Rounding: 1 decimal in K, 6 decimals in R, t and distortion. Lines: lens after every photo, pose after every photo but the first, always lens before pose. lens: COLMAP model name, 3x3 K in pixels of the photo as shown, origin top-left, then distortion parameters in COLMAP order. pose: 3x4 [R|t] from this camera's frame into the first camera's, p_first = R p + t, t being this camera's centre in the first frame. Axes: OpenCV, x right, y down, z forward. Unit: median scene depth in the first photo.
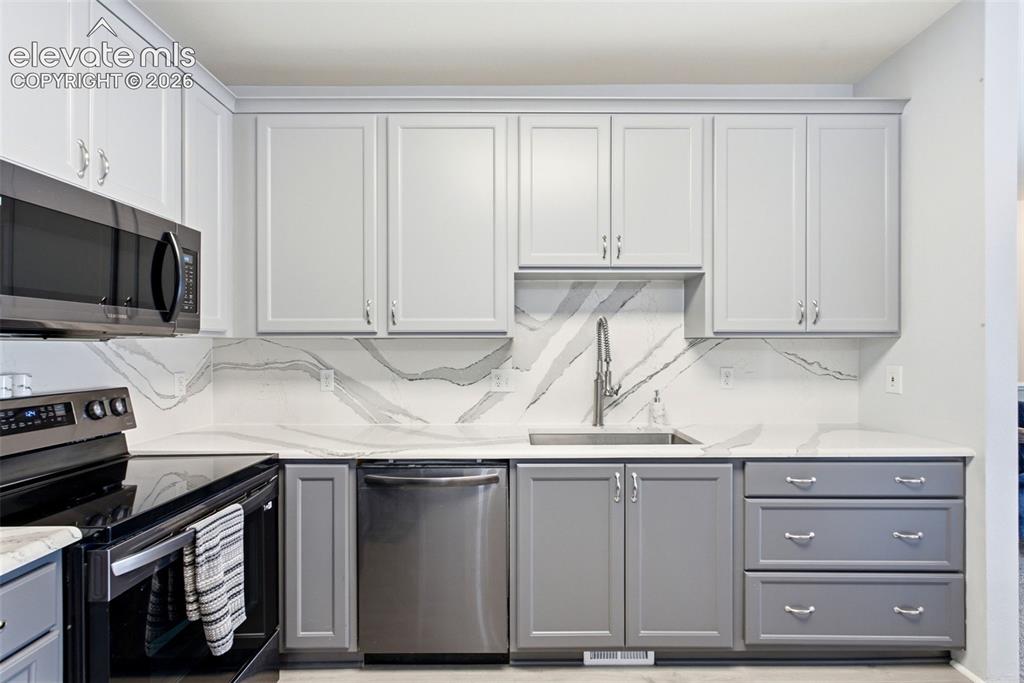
lens RADIAL K [[451.0, 0, 513.4], [0, 451.0, 344.9], [0, 0, 1]] dist [0.003473, -0.002657]
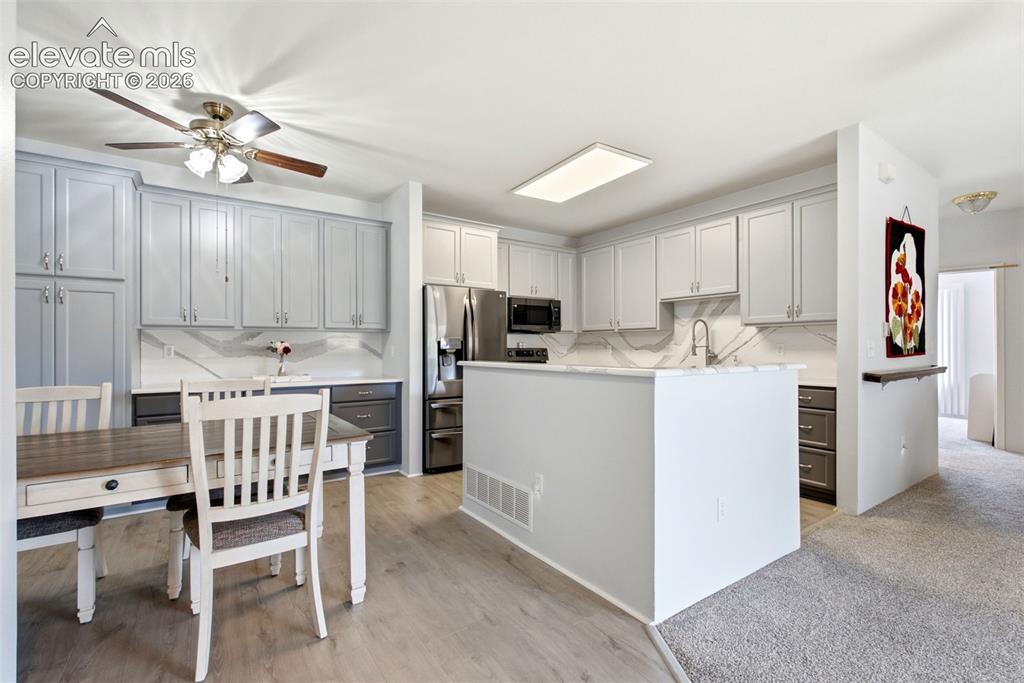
lens RADIAL K [[451.0, 0, 512.2], [0, 451.0, 342.9], [0, 0, 1]] dist [0.003473, -0.002657]
pose [[0.566175, -0.007079, -0.824255, 1.505931], [0.005998, 0.999972, -0.004468, 0.056792], [0.824264, -0.002414, 0.566201, -0.951923]]
